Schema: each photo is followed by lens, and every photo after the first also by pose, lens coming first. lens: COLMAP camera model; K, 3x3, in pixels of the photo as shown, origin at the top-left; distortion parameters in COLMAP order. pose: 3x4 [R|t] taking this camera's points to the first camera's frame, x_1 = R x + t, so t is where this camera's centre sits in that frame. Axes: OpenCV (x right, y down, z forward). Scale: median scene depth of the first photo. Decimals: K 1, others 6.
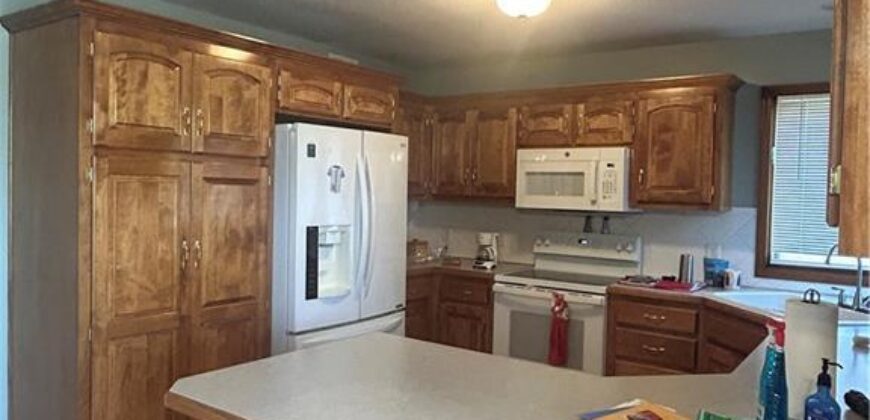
lens RADIAL K [[656.2, 0, 434.9], [0, 656.2, 209.5], [0, 0, 1]] dist [0.005173, 0.000246]
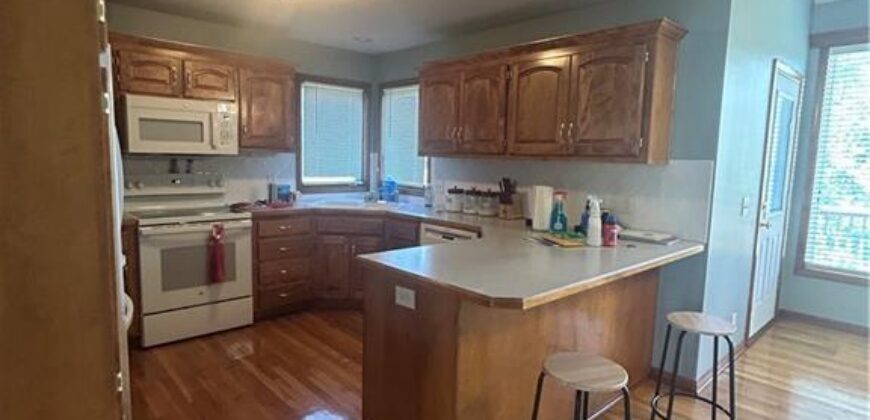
lens RADIAL K [[468.7, 0, 434.5], [0, 468.7, 209.8], [0, 0, 1]] dist [-0.000950, 0.000010]
pose [[0.210866, -0.132772, 0.968456, -0.526823], [0.009640, 0.990967, 0.133759, -0.008376], [-0.977467, -0.018869, 0.210241, 0.409610]]
